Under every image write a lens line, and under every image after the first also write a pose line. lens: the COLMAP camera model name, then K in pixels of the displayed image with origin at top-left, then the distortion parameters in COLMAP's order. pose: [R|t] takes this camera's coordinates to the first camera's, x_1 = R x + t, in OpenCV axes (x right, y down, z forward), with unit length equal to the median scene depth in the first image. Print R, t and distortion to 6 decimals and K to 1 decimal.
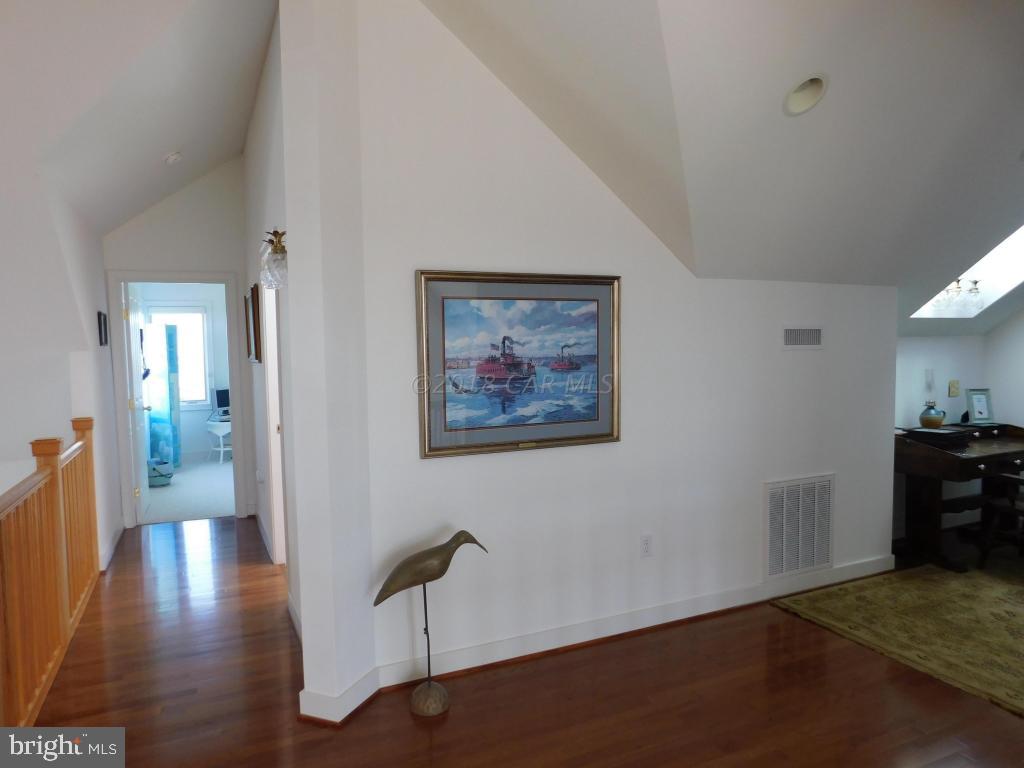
lens RADIAL K [[674.6, 0, 512.0], [0, 674.6, 384.0], [0, 0, 1]] dist [-0.026853, 0.002360]
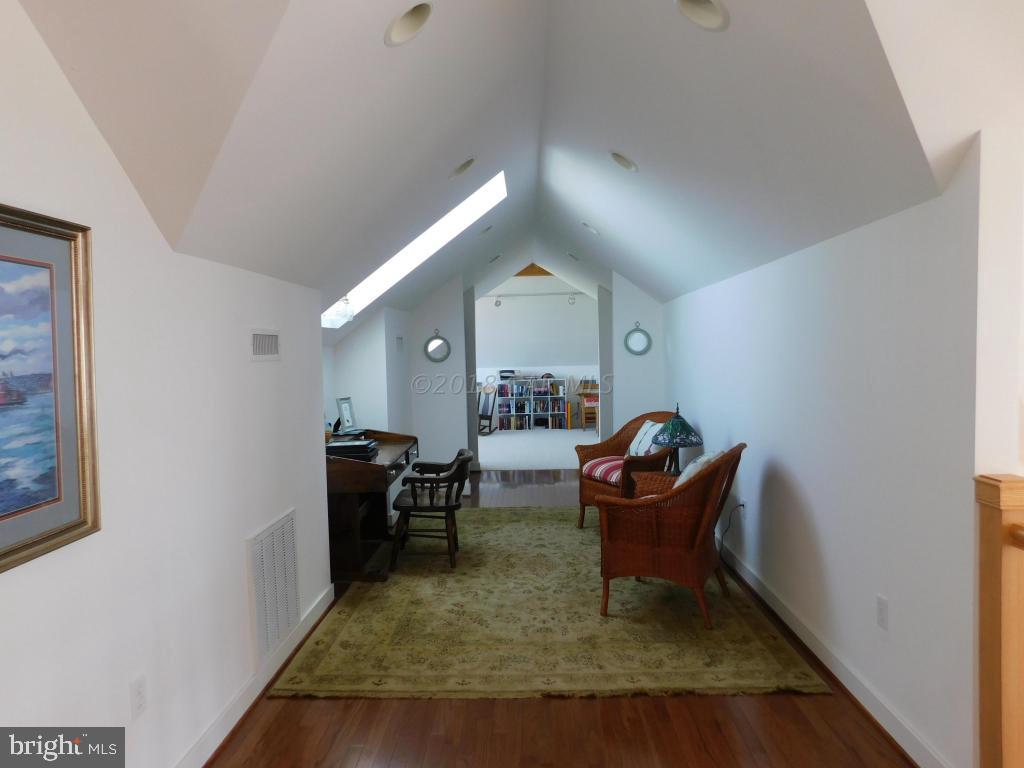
lens RADIAL K [[674.6, 0, 512.0], [0, 674.6, 384.0], [0, 0, 1]] dist [-0.026853, 0.002360]
pose [[0.438629, -0.042454, 0.897665, -0.173159], [0.064077, 0.997819, 0.015881, -0.020497], [-0.896381, 0.050554, 0.440392, 0.458930]]
